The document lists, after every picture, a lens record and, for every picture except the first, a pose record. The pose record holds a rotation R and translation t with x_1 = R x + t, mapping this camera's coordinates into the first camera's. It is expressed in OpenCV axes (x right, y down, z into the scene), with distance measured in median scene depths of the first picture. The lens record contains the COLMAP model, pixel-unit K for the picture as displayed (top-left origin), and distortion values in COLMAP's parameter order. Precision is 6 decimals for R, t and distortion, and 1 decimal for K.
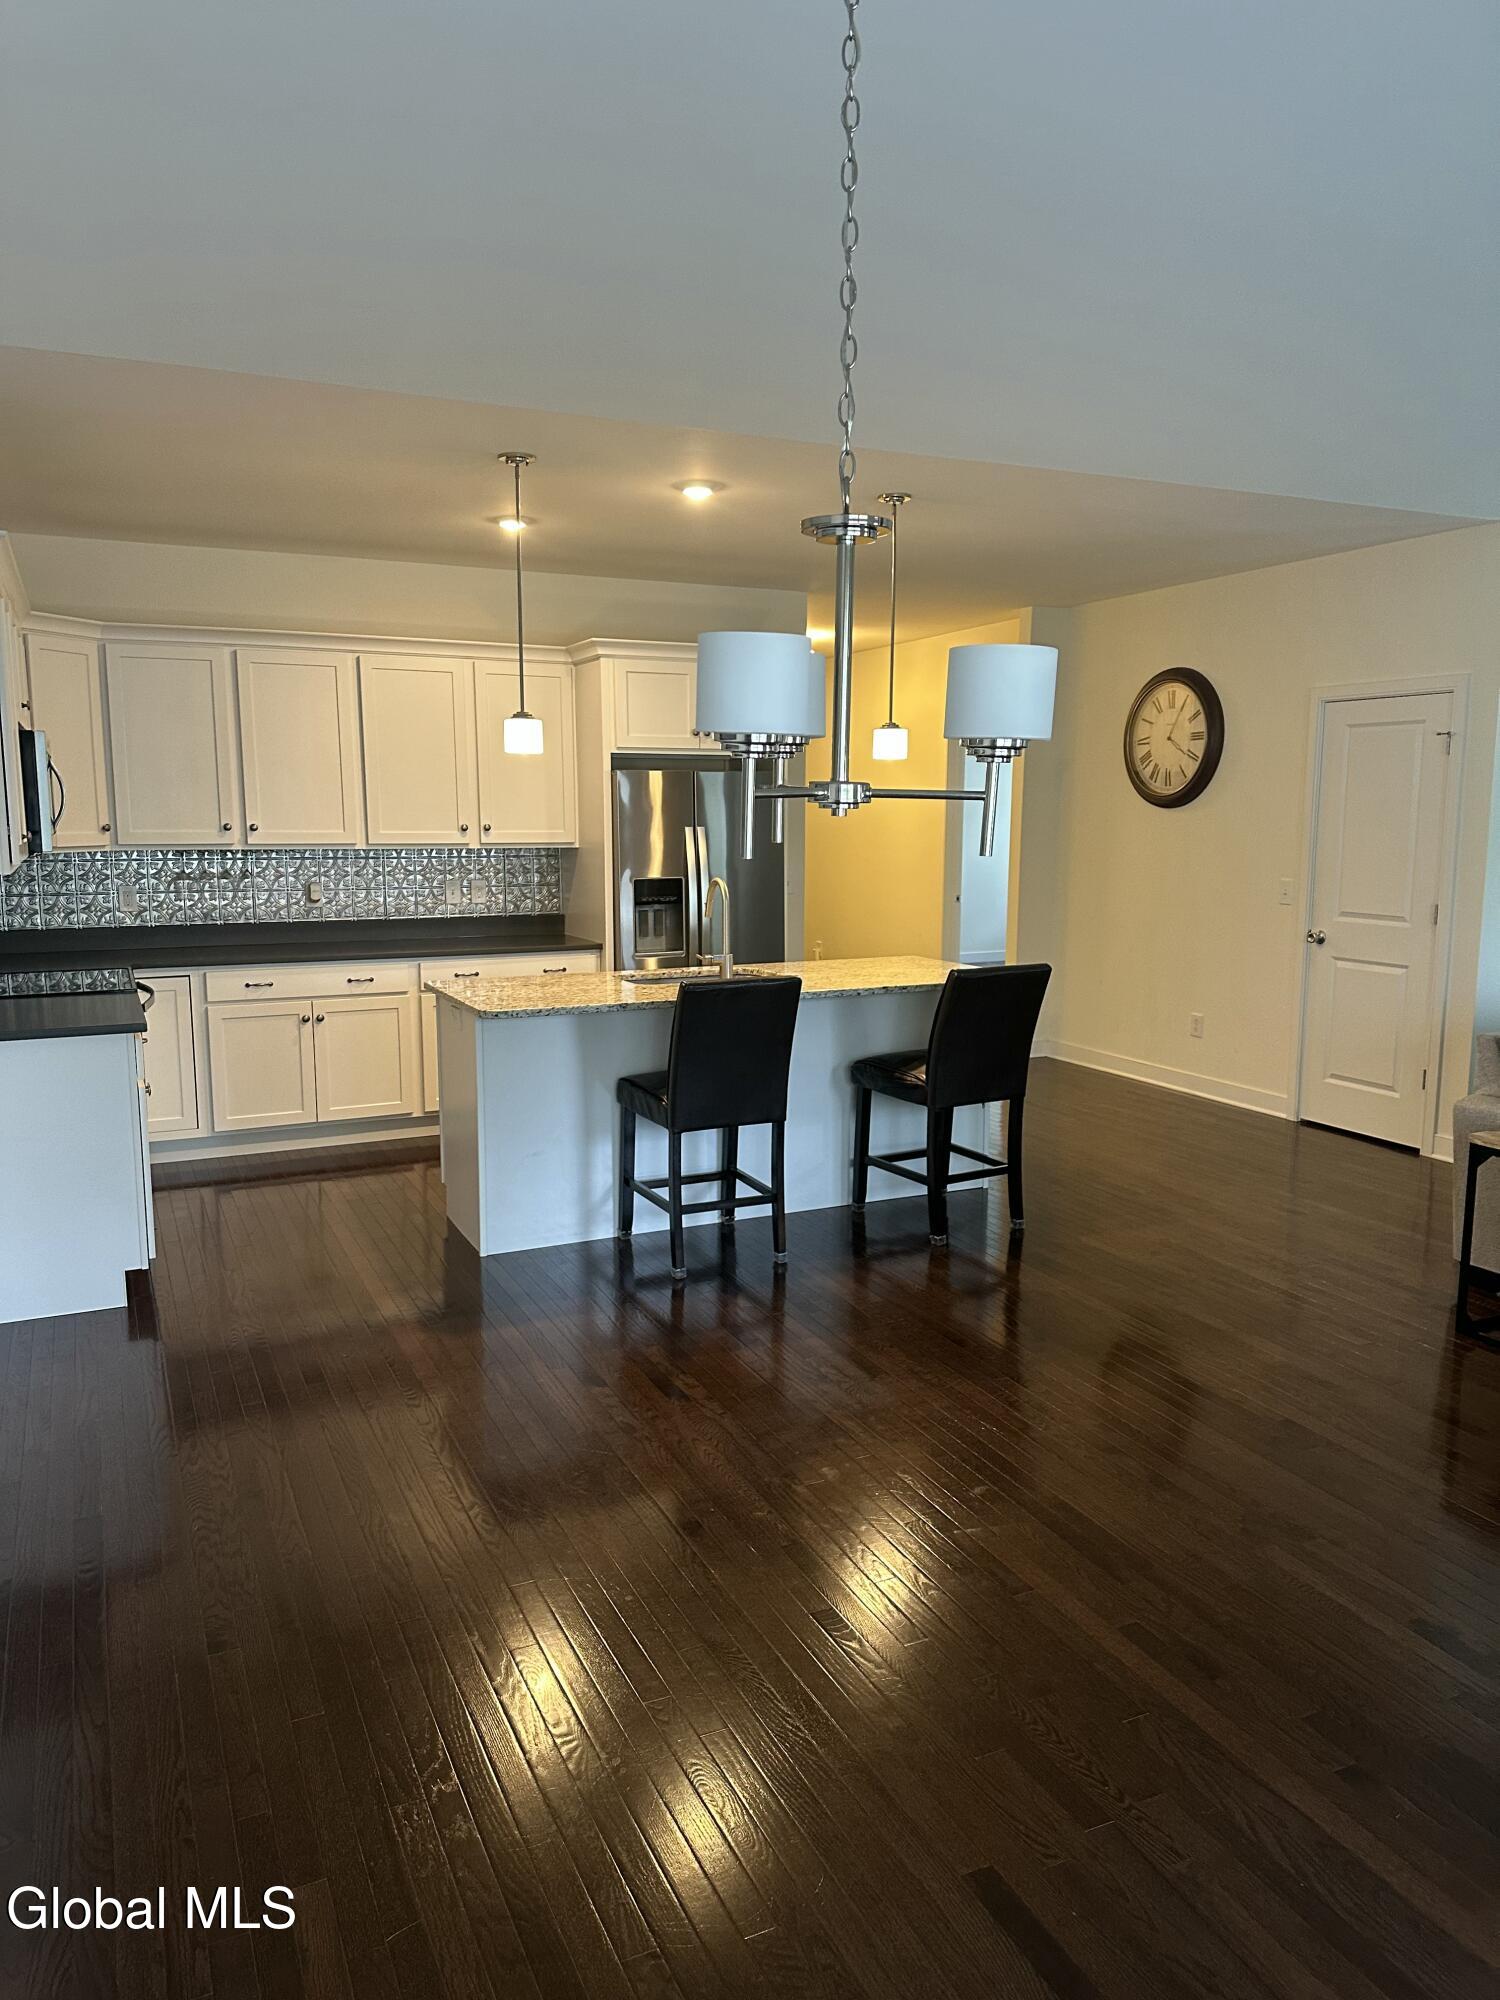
lens RADIAL K [[1411.1, 0, 742.6], [0, 1411.1, 1009.3], [0, 0, 1]] dist [0.139882, -0.003928]
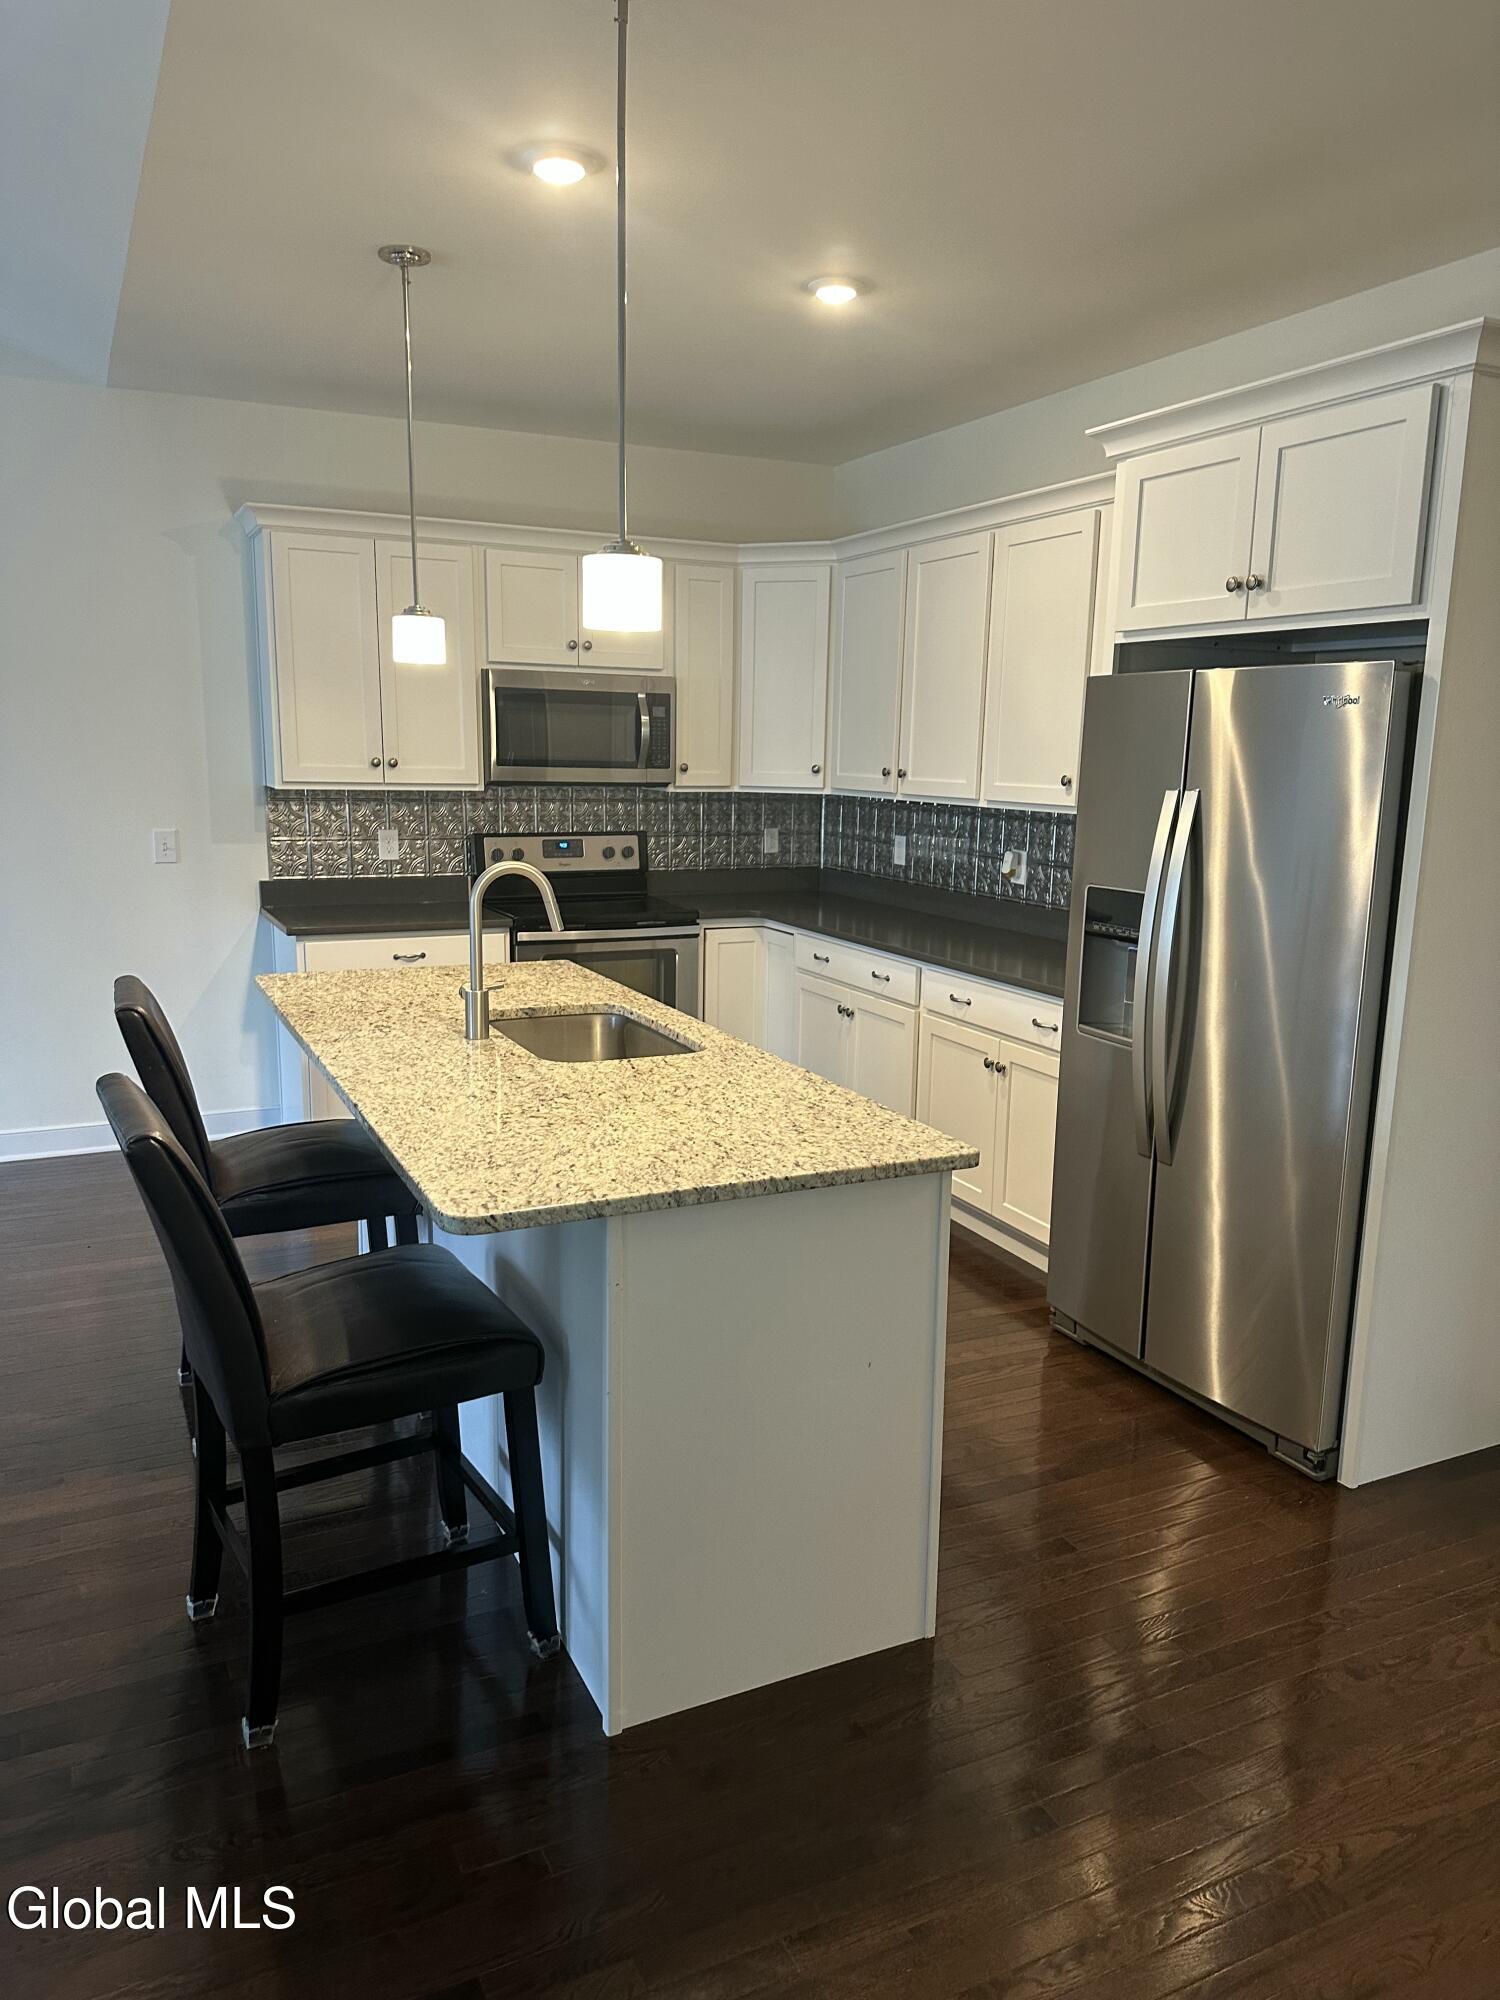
lens RADIAL K [[1411.1, 0, 742.6], [0, 1411.1, 1009.3], [0, 0, 1]] dist [0.139882, -0.003928]
pose [[0.031944, 0.194734, -0.980336, 0.399115], [-0.149507, 0.970732, 0.187955, -0.112053], [0.988245, 0.140563, 0.060123, 0.735940]]
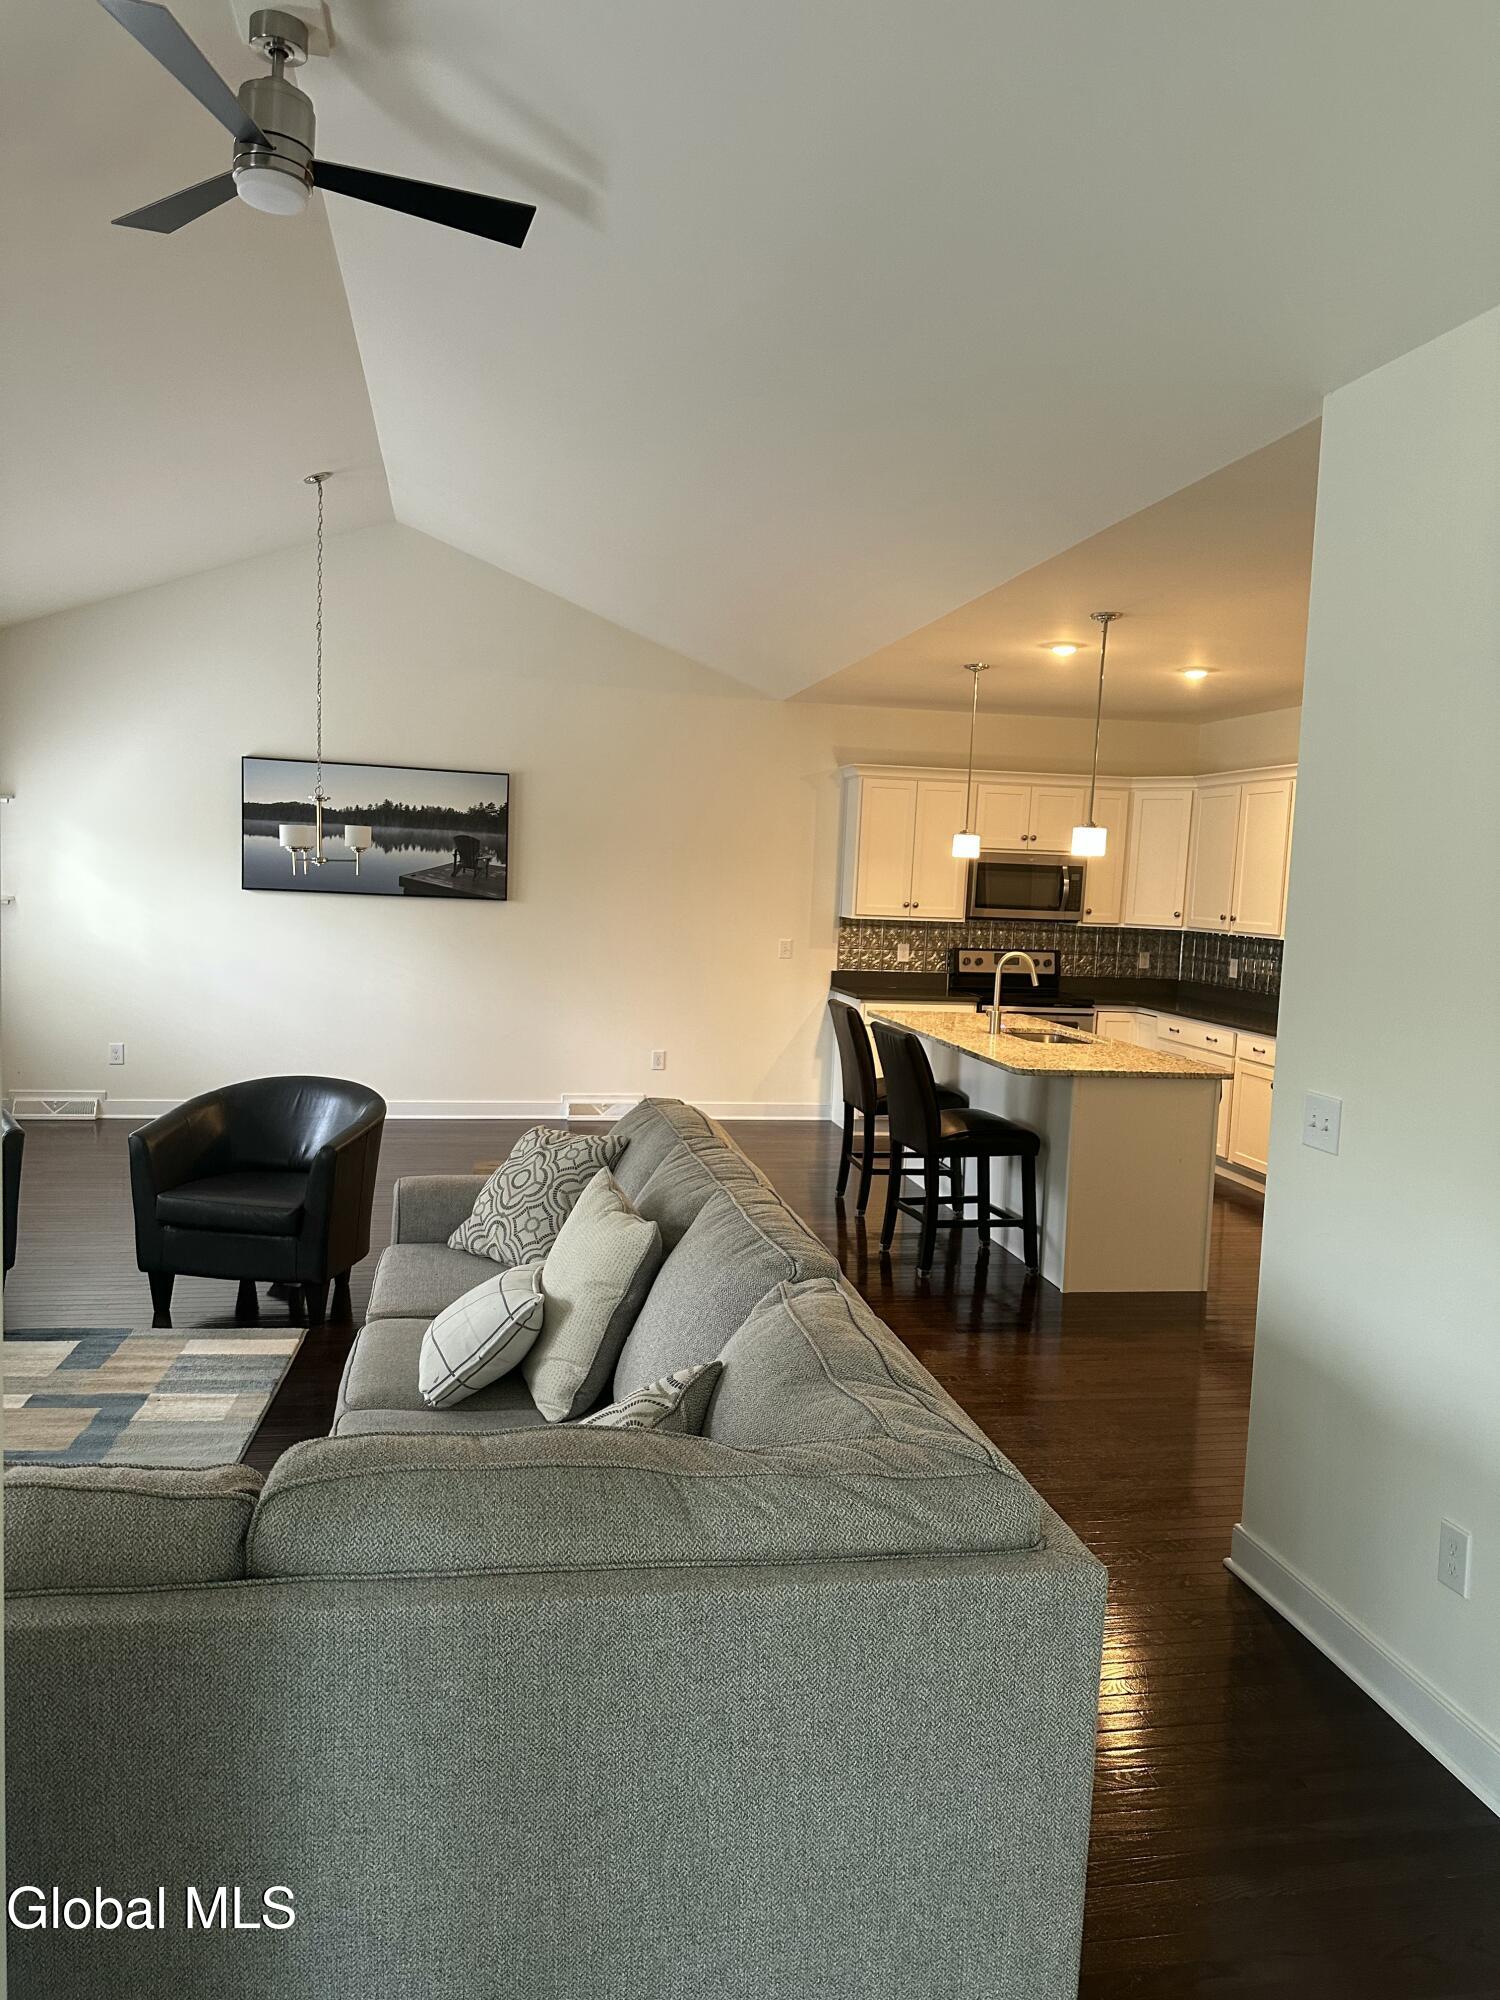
lens RADIAL K [[1411.1, 0, 742.6], [0, 1411.1, 1009.3], [0, 0, 1]] dist [0.139882, -0.003928]
pose [[-0.220675, 0.093598, -0.970846, 0.831013], [-0.169464, 0.976566, 0.132669, -0.118947], [0.960513, 0.193800, -0.199643, 0.710273]]
